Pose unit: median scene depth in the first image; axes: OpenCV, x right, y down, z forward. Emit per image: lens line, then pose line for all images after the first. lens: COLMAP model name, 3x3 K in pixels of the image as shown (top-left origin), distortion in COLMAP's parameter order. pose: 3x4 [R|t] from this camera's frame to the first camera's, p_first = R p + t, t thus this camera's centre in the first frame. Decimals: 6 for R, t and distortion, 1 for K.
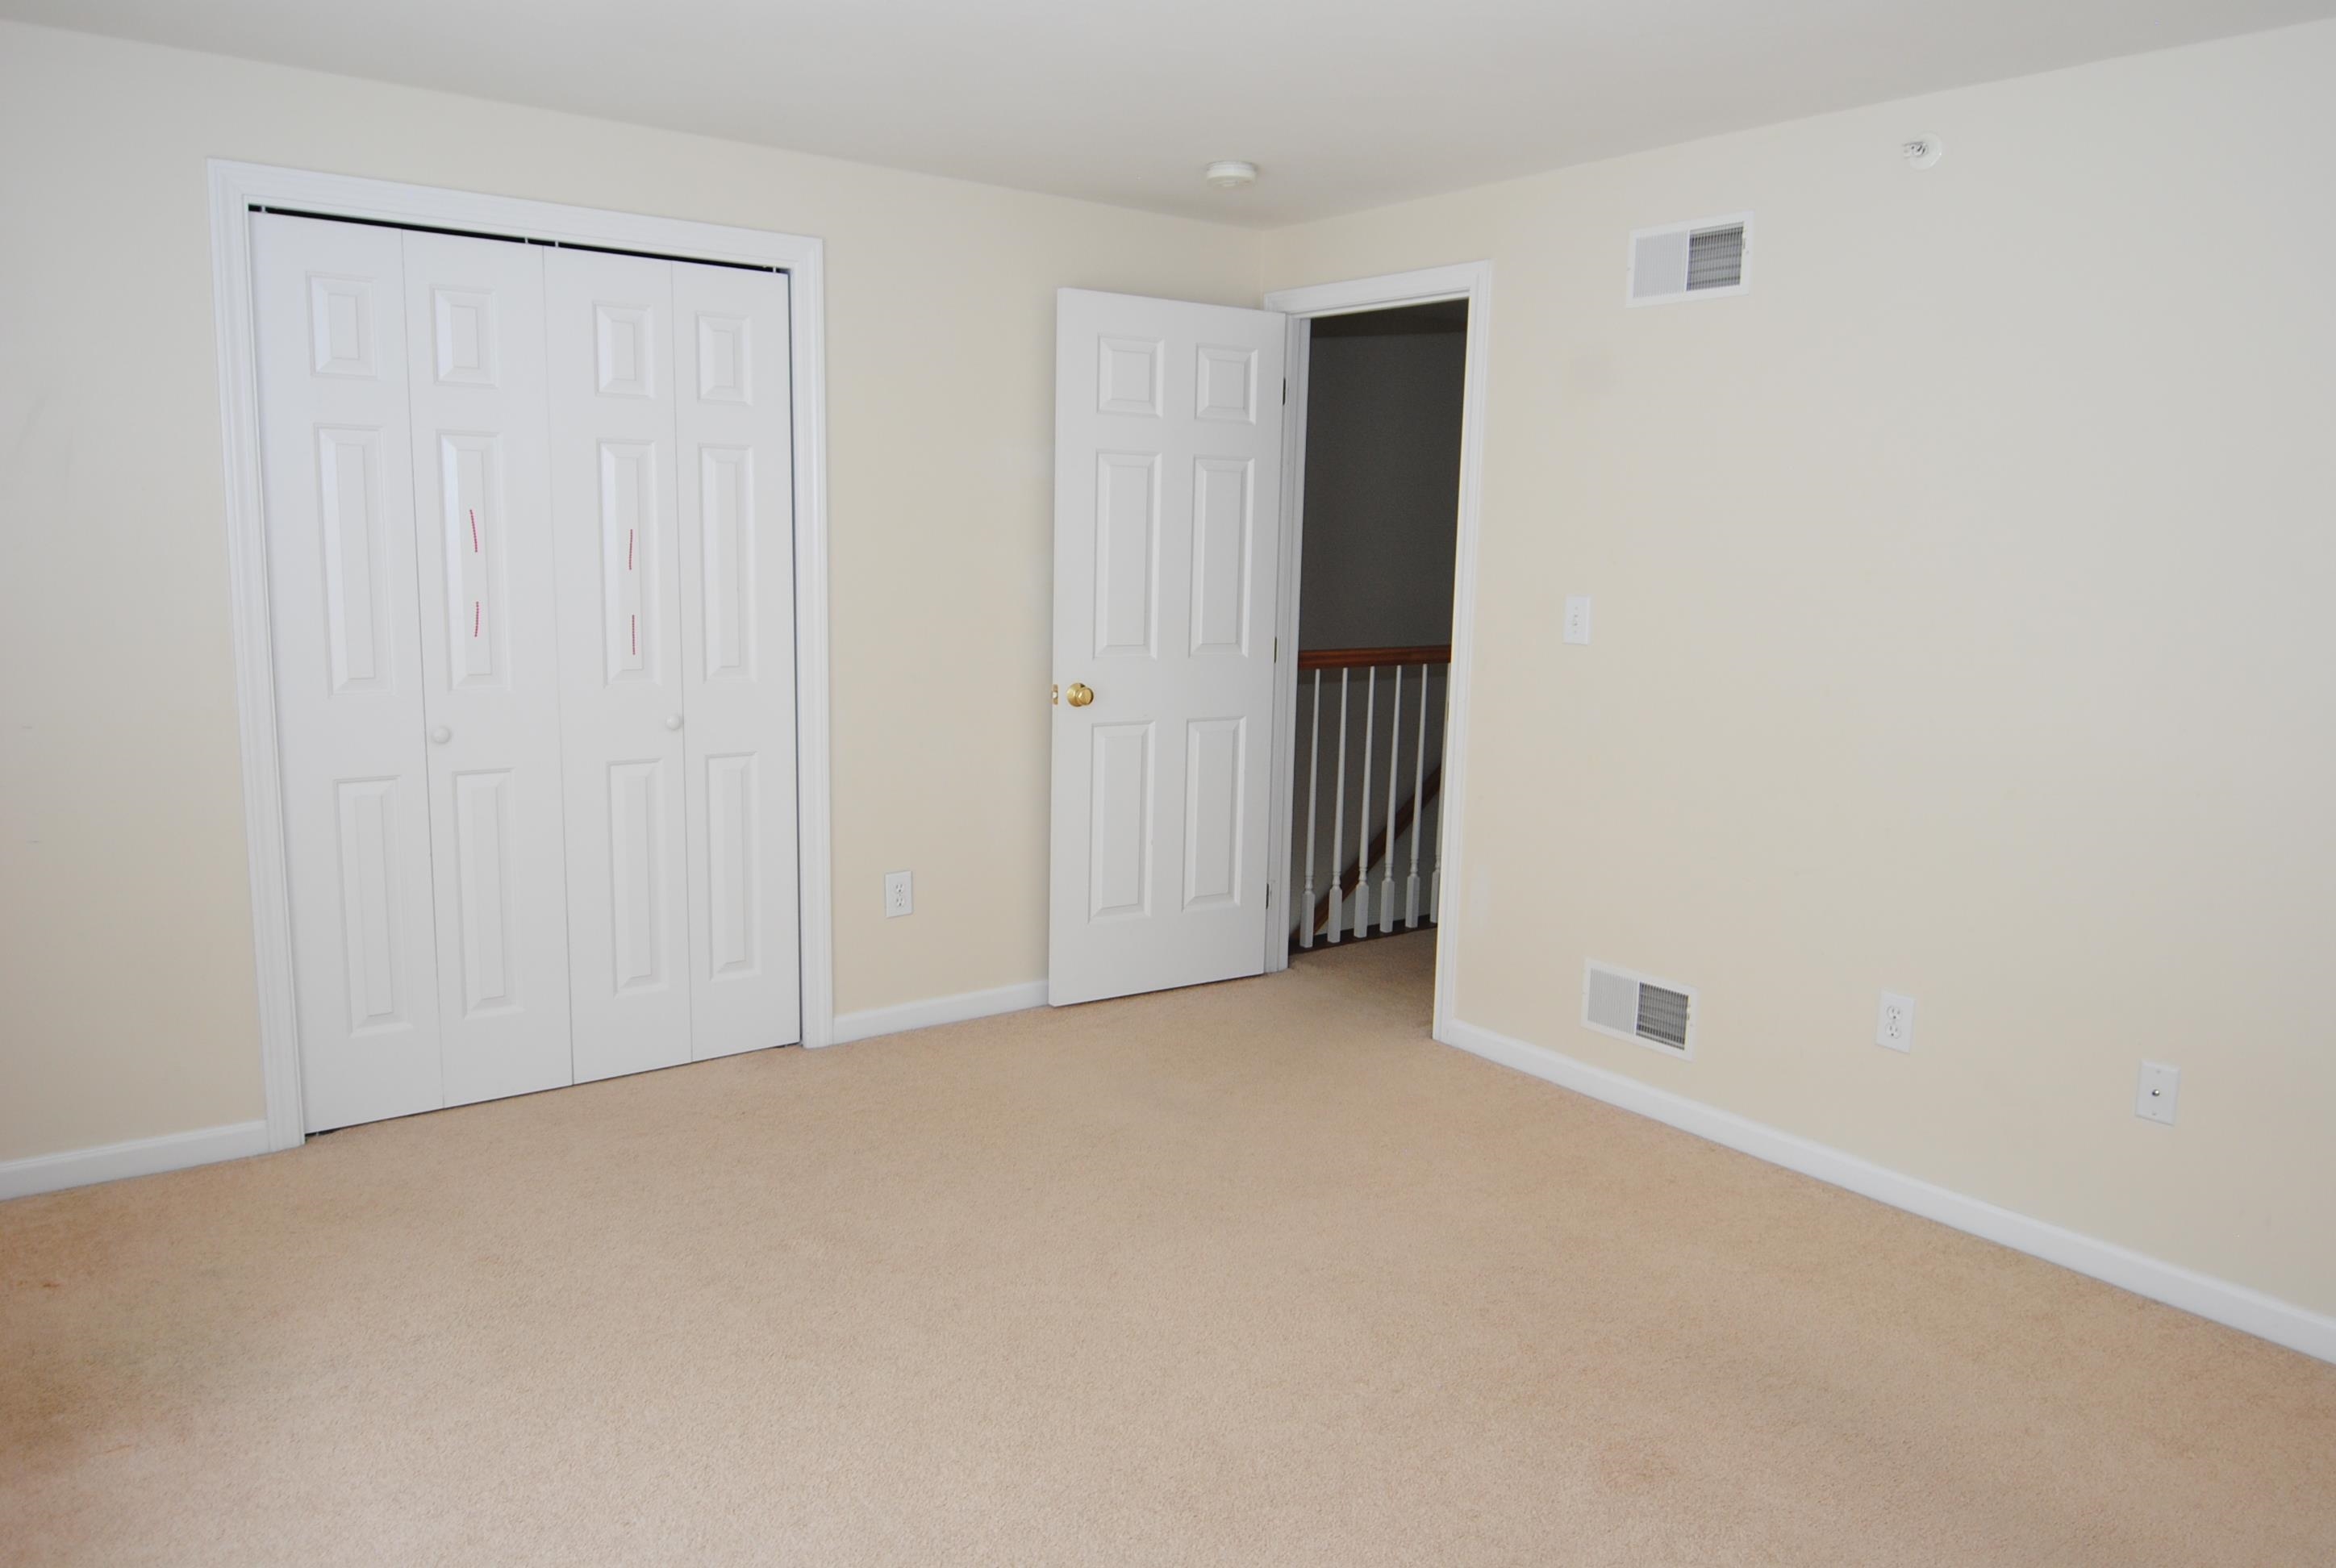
lens RADIAL K [[1621.7, 0, 1168.4], [0, 1621.7, 775.6], [0, 0, 1]] dist [0.023917, -0.045091]
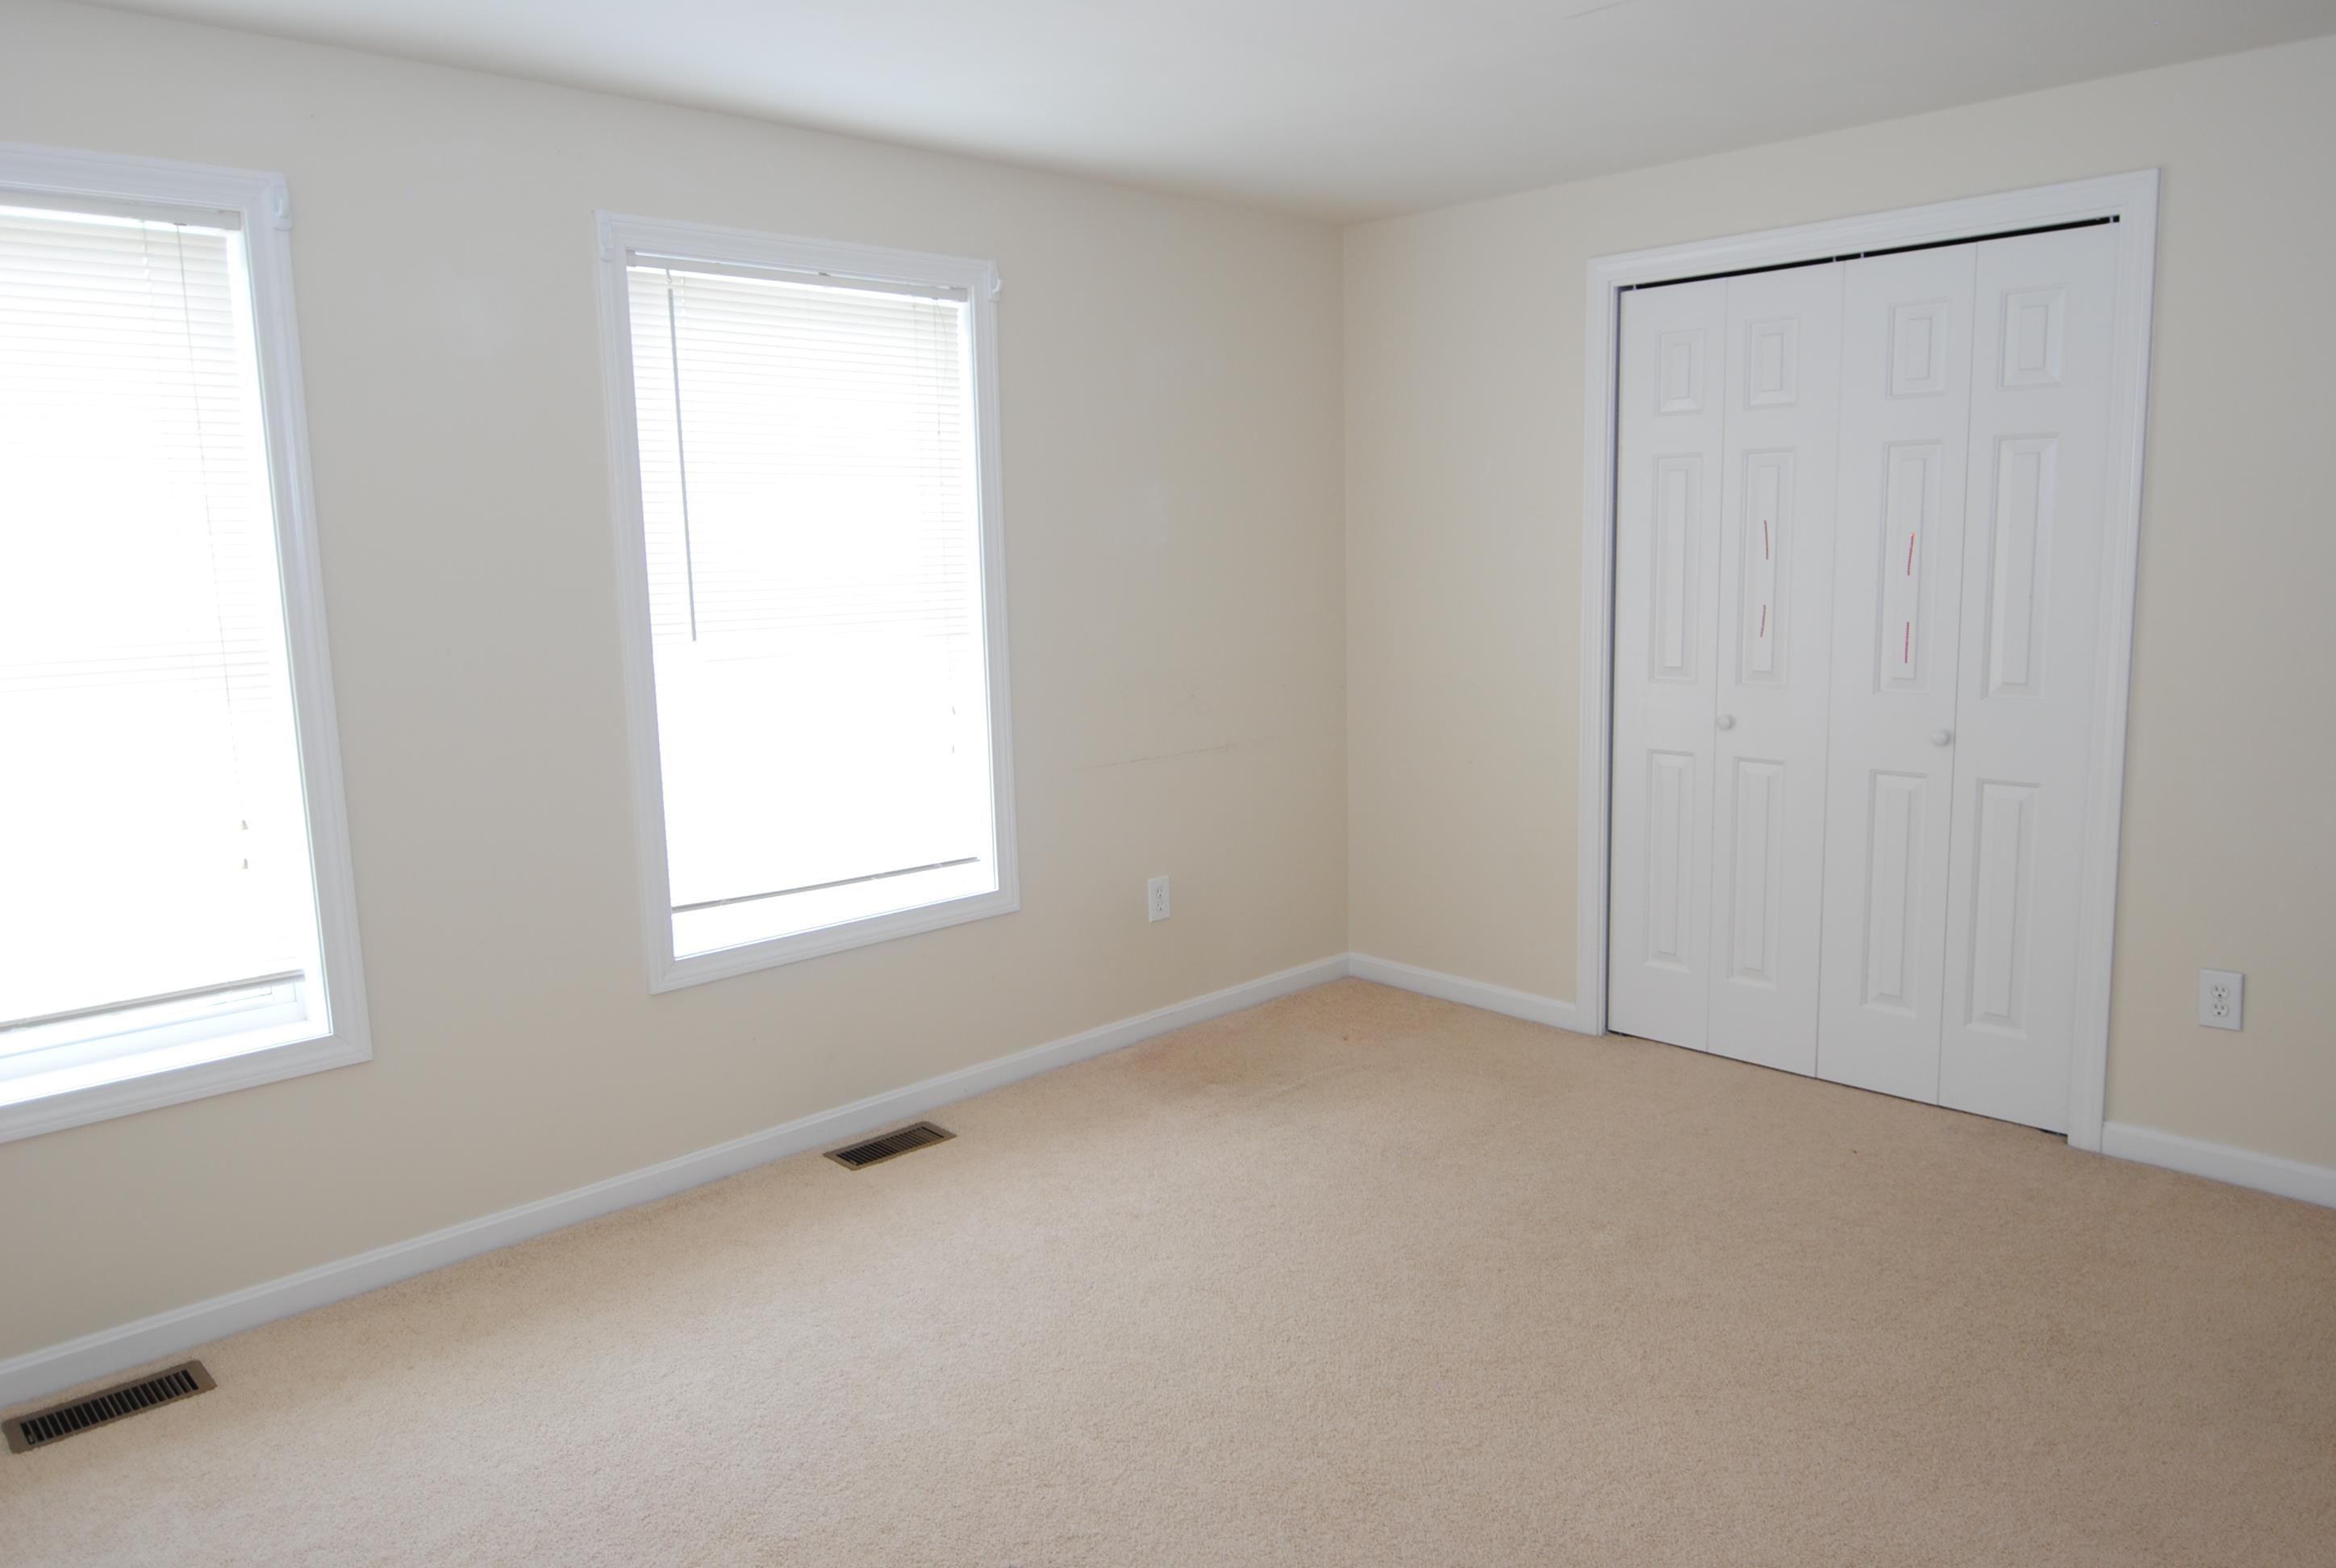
lens RADIAL K [[1621.7, 0, 1168.4], [0, 1621.7, 775.6], [0, 0, 1]] dist [0.023917, -0.045091]
pose [[0.100284, 0.117036, -0.988051, 0.576645], [-0.126788, 0.986465, 0.103980, -0.051931], [0.986848, 0.114845, 0.113765, 0.455381]]
